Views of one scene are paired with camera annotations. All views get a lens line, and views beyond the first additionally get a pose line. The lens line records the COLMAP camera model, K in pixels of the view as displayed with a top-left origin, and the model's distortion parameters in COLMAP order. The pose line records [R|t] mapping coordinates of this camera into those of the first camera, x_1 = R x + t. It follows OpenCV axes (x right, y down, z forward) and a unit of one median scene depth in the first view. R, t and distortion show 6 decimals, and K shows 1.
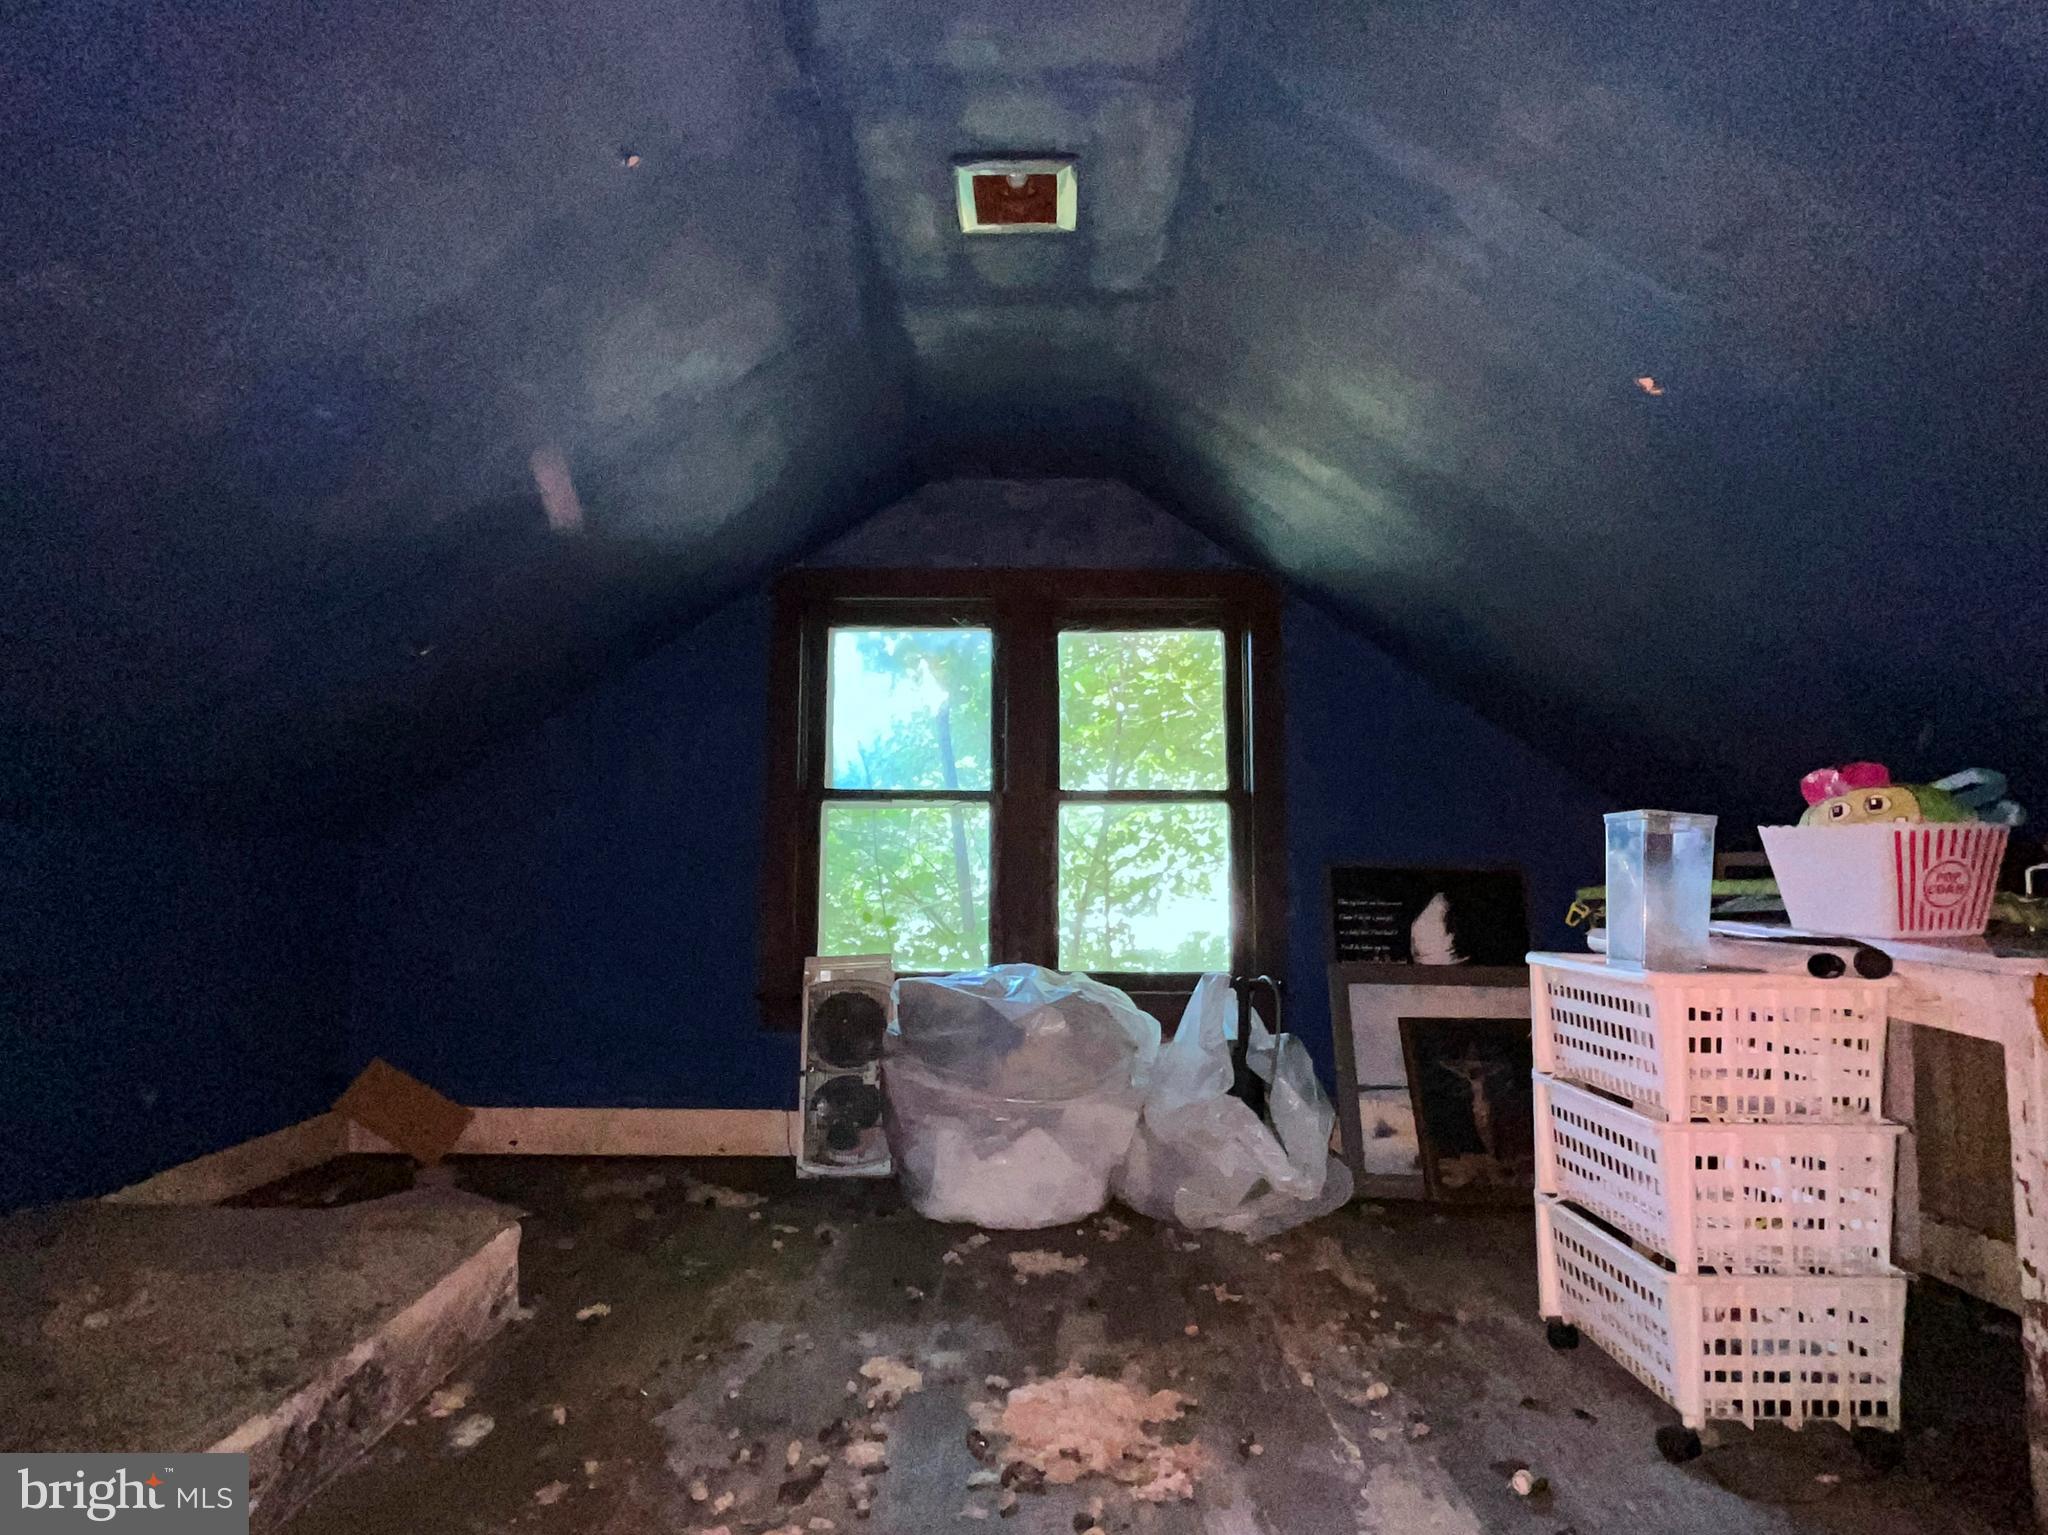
lens RADIAL K [[1102.5, 0, 1025.5], [0, 1102.5, 777.0], [0, 0, 1]] dist [-0.003221, -0.000622]
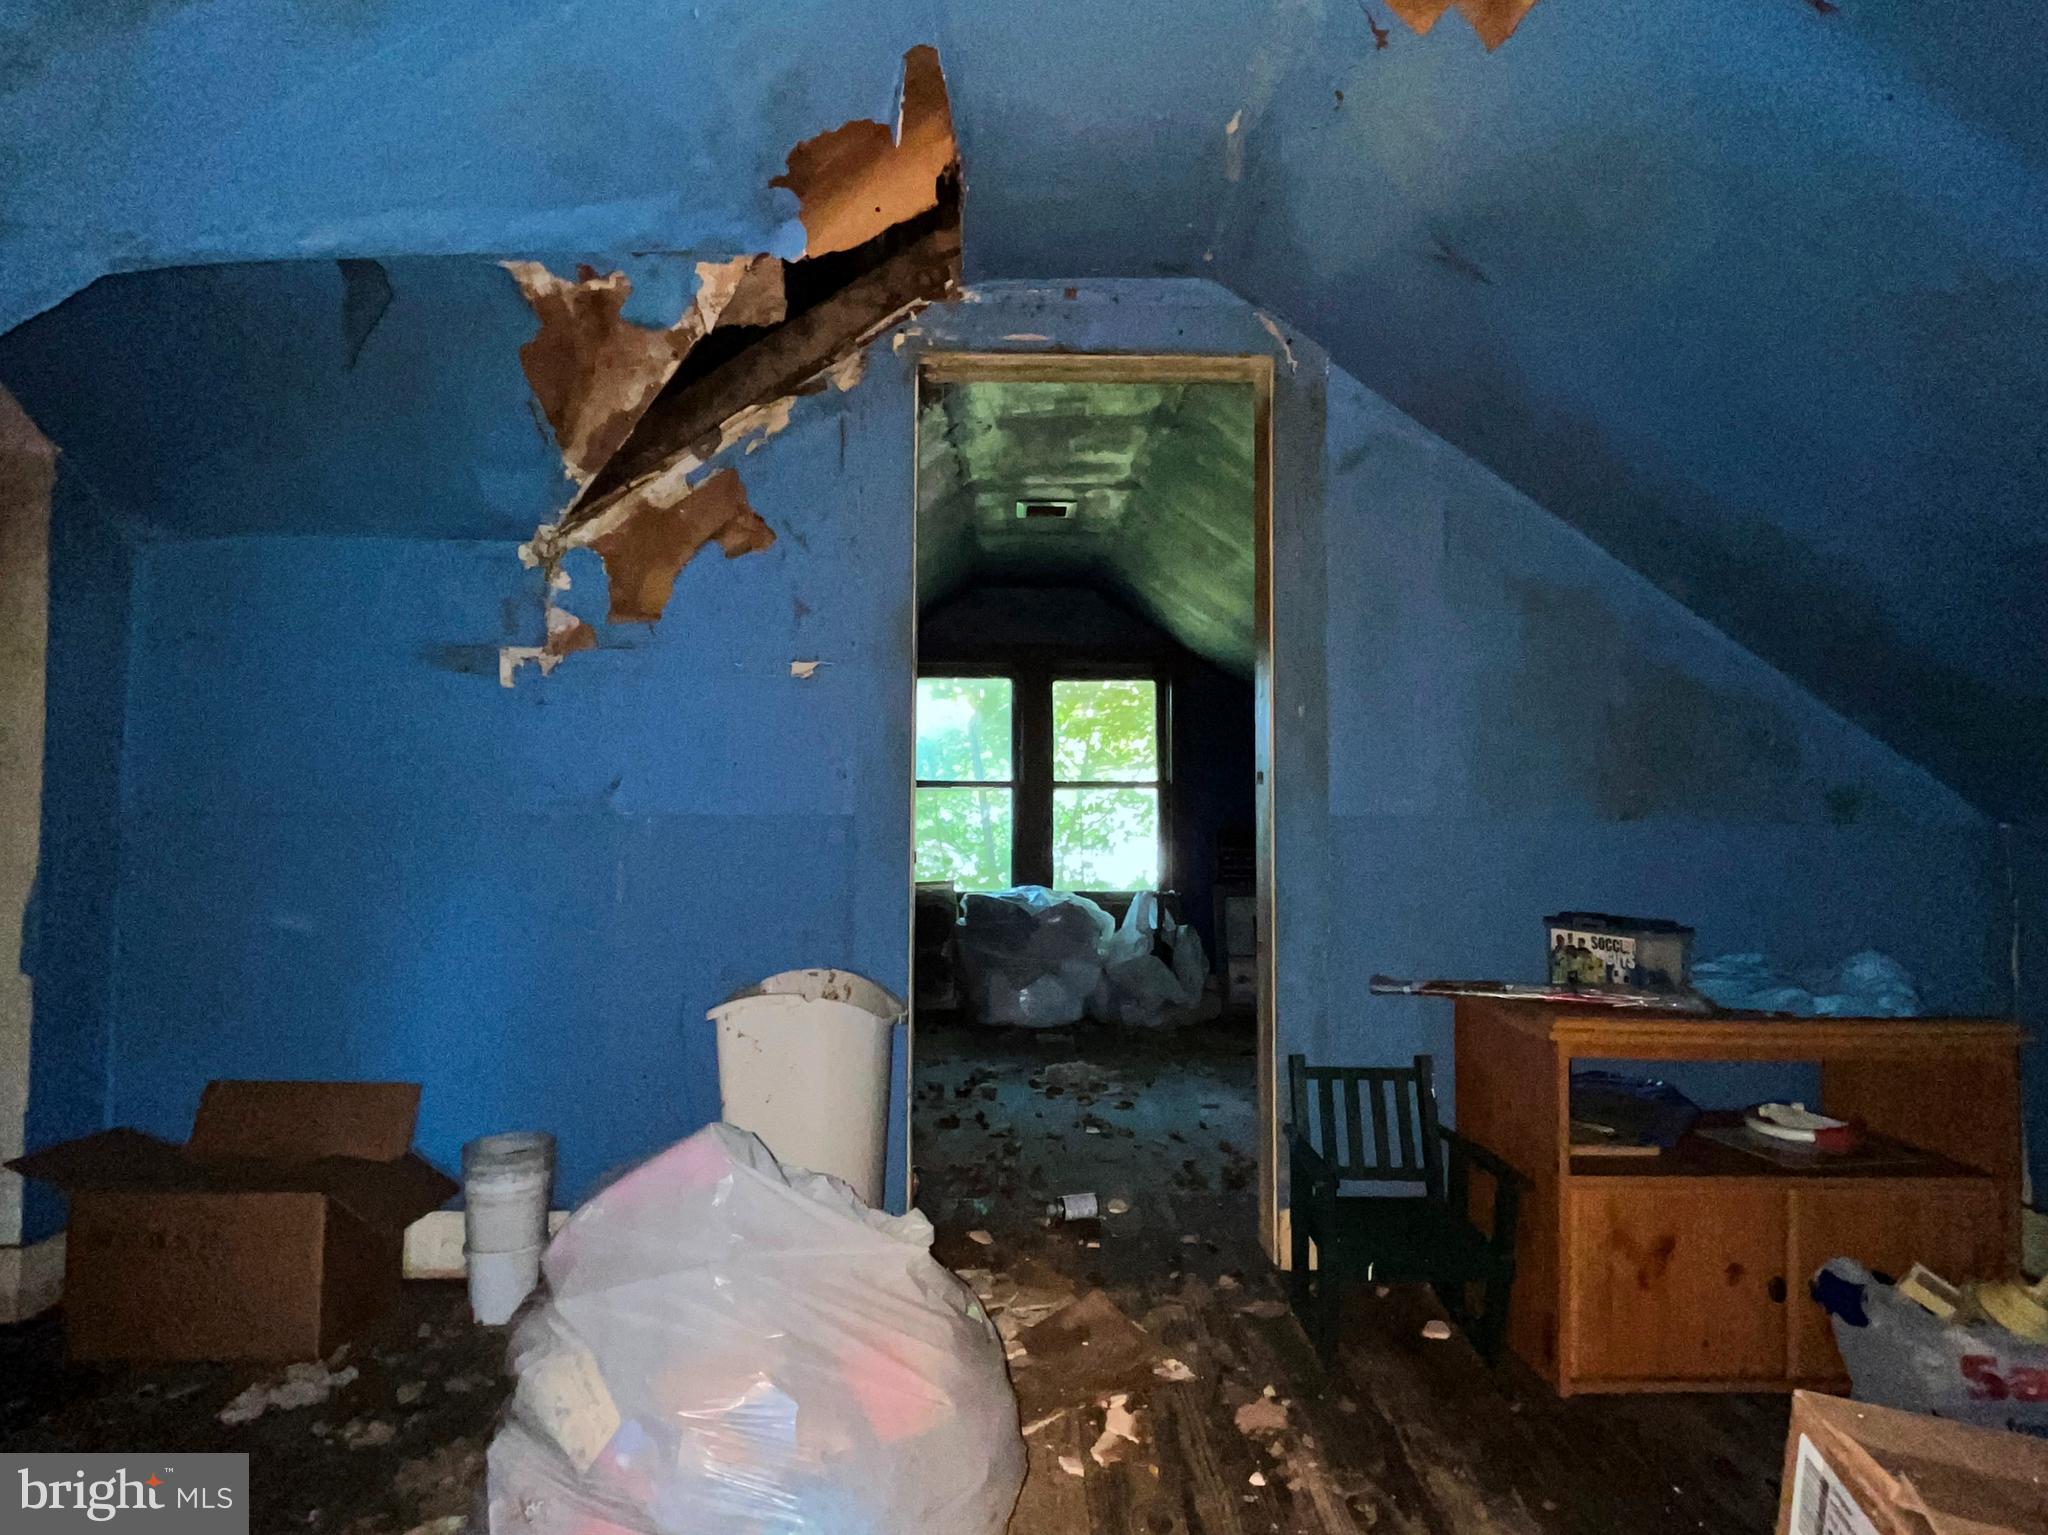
lens RADIAL K [[1102.5, 0, 1017.4], [0, 1102.5, 764.5], [0, 0, 1]] dist [-0.003221, -0.000622]
pose [[0.999504, 0.000880, 0.031470, -0.082614], [-0.002142, 0.999194, 0.040086, -0.086409], [-0.031410, -0.040134, 0.998701, -0.696362]]
